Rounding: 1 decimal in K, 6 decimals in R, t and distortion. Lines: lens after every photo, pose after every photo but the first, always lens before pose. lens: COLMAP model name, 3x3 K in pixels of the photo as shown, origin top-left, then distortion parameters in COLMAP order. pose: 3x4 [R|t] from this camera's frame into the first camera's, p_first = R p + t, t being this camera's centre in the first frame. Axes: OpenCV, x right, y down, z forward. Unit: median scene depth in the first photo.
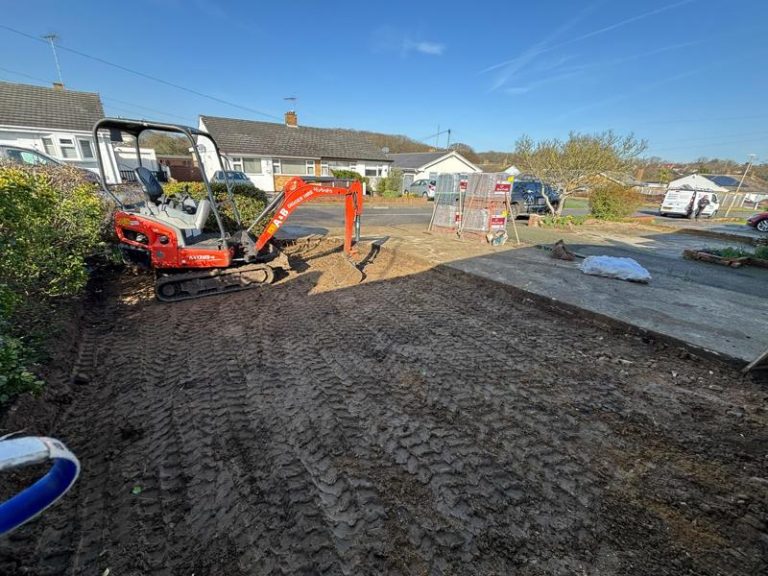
lens RADIAL K [[309.0, 0, 384.0], [0, 309.0, 285.8], [0, 0, 1]] dist [-0.002097, 0.000106]
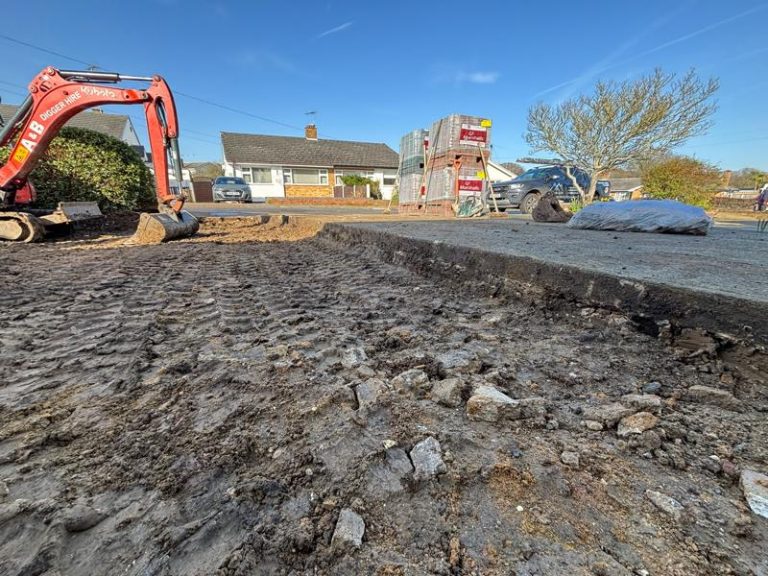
lens RADIAL K [[307.8, 0, 383.9], [0, 307.8, 286.4], [0, 0, 1]] dist [0.003114, 0.000164]
pose [[0.987465, 0.006009, -0.157727, 0.126013], [-0.017689, 0.997193, -0.072754, 0.031893], [0.156847, 0.074632, 0.984799, 0.131366]]
